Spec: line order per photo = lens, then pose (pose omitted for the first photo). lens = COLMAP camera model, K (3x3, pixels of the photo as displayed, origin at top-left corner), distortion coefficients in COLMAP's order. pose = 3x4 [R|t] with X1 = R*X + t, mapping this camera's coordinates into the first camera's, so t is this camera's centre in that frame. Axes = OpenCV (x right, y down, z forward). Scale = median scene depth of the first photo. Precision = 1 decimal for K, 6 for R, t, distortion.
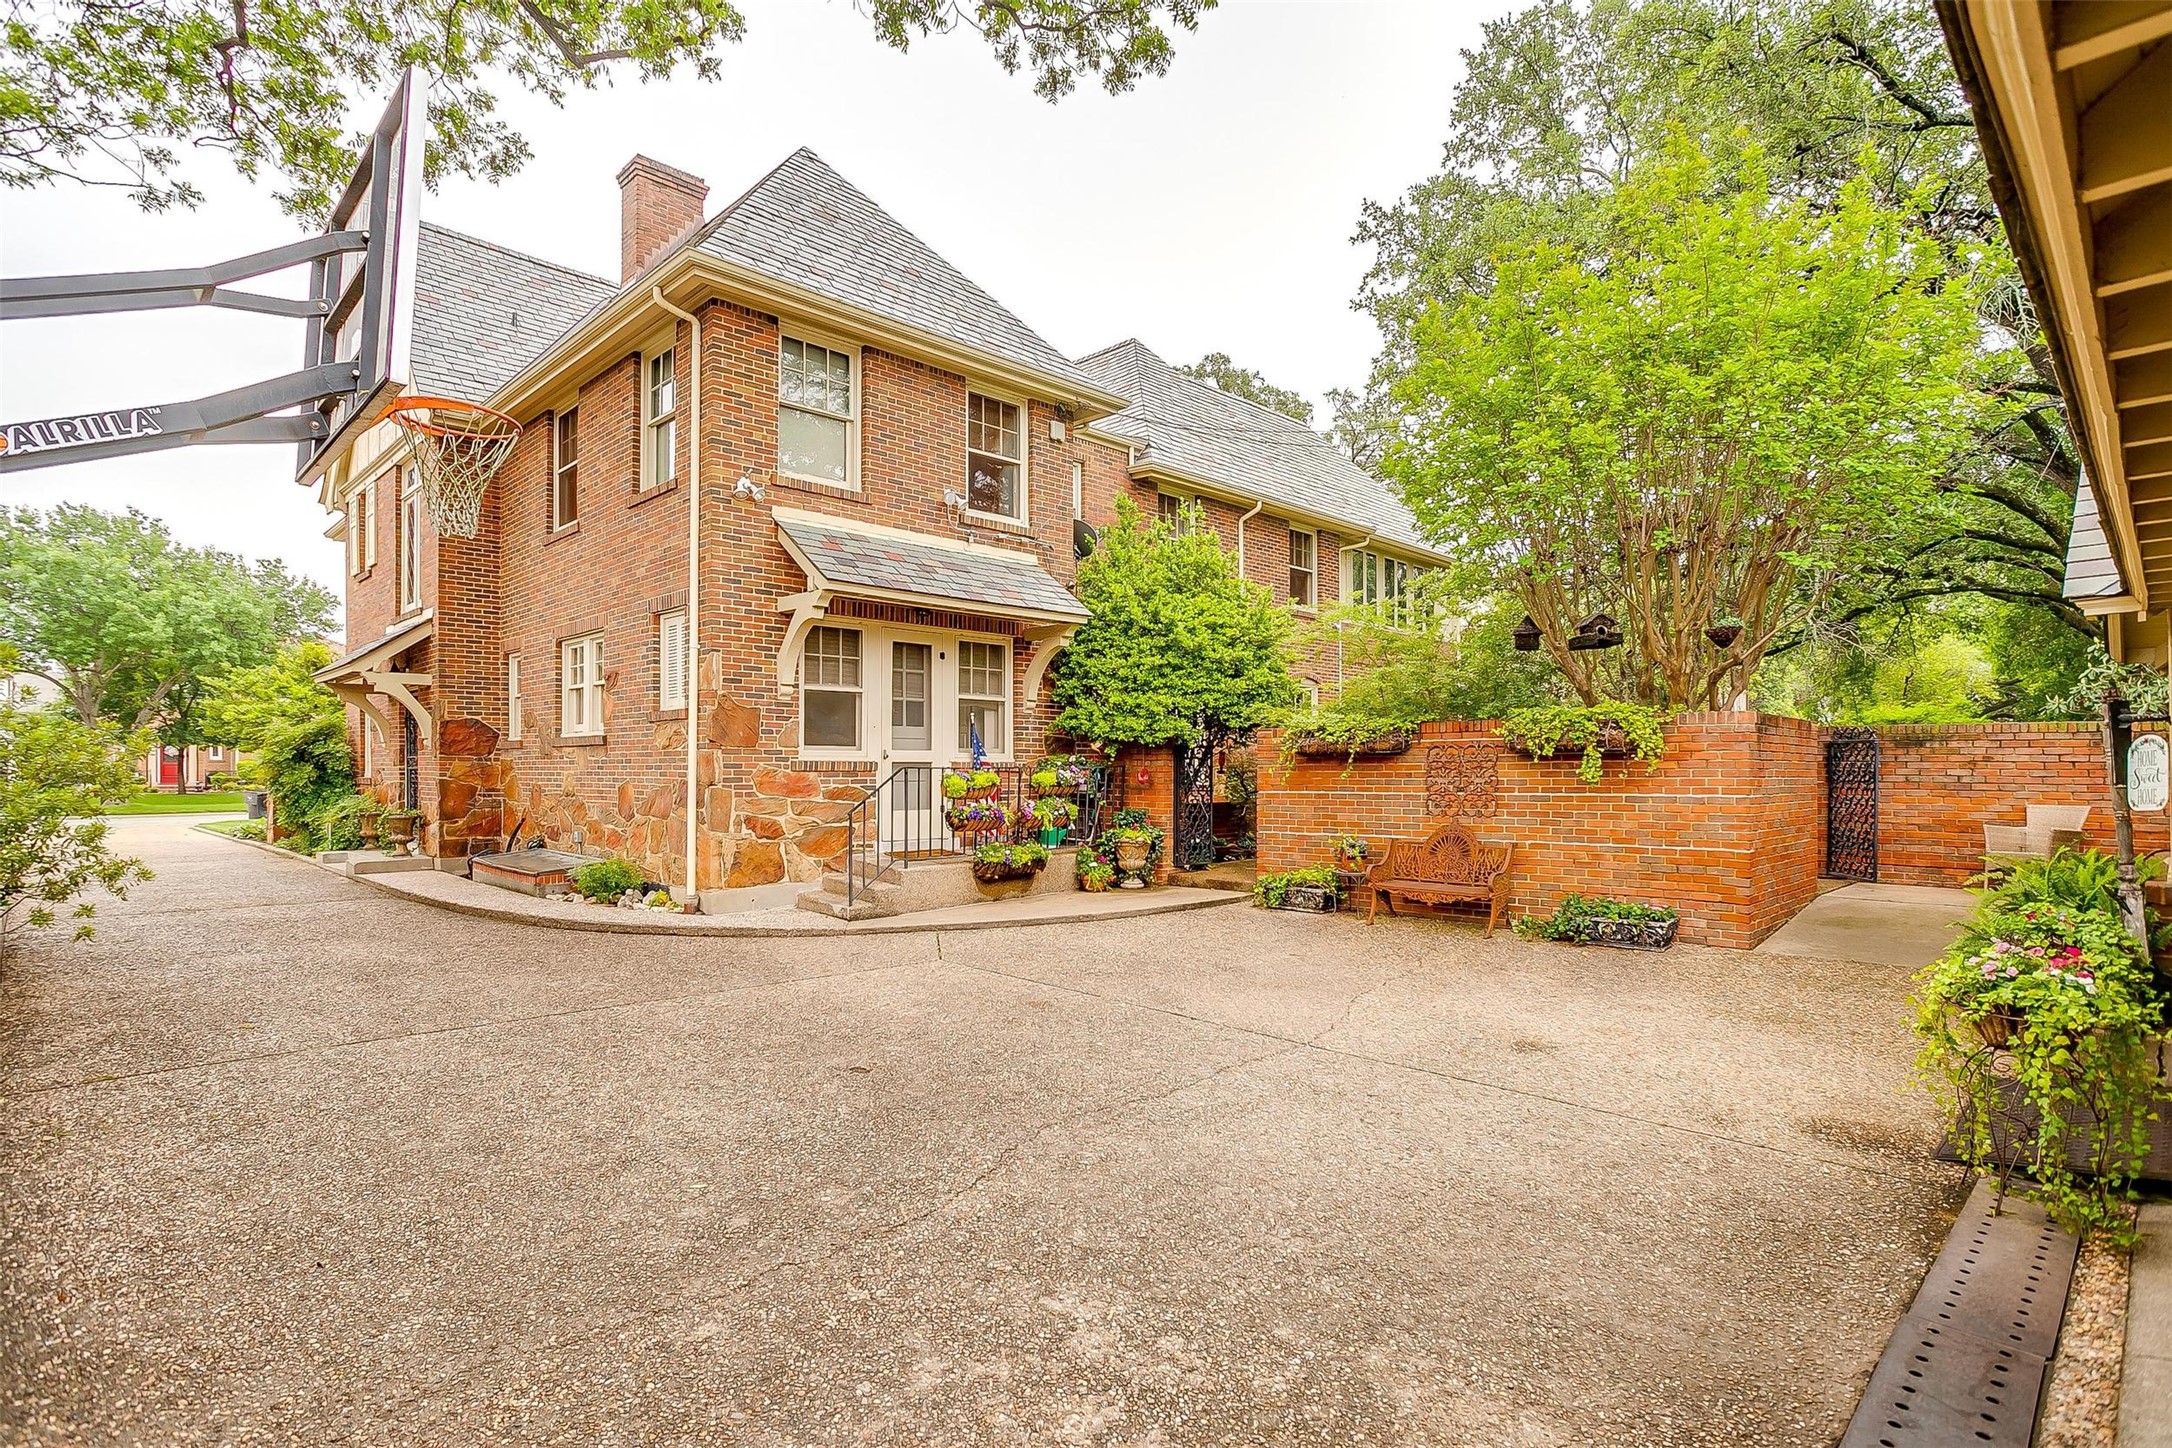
lens RADIAL K [[1095.1, 0, 1086.3], [0, 1095.1, 773.6], [0, 0, 1]] dist [-0.000677, -0.000058]
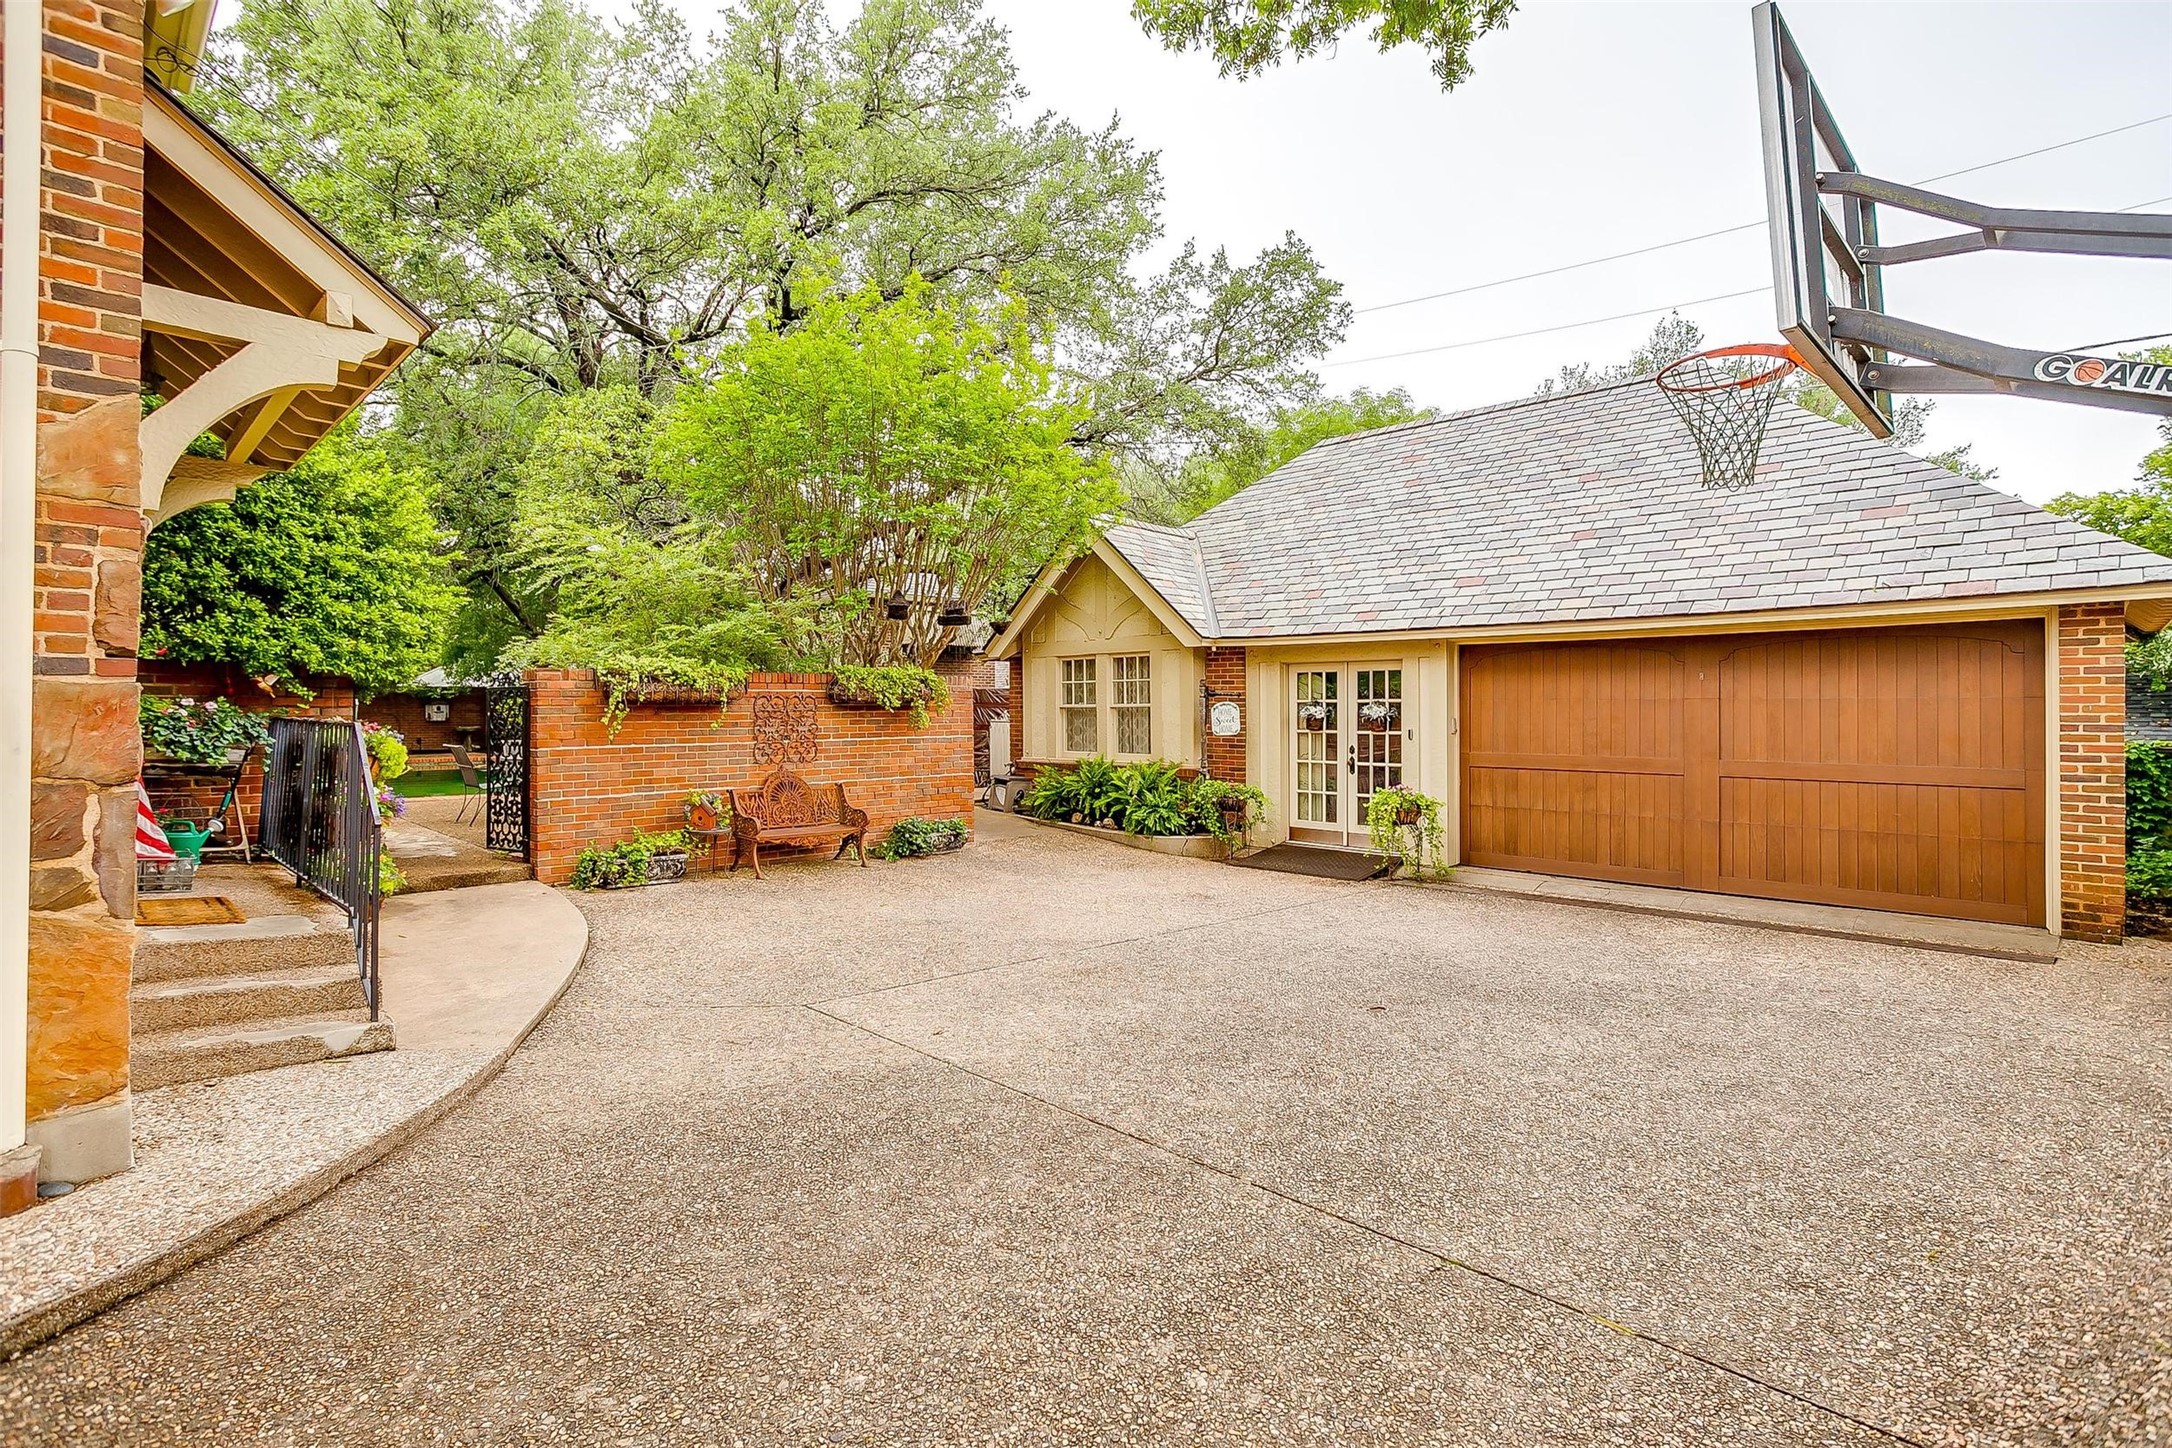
lens RADIAL K [[1062.3, 0, 1086.3], [0, 1062.3, 698.2], [0, 0, 1]] dist [-0.000357, -0.000052]
pose [[0.008769, 0.008614, 0.999924, -0.685745], [-0.001647, 0.999962, -0.008600, -0.015212], [-0.999960, -0.001571, 0.008783, 0.705028]]
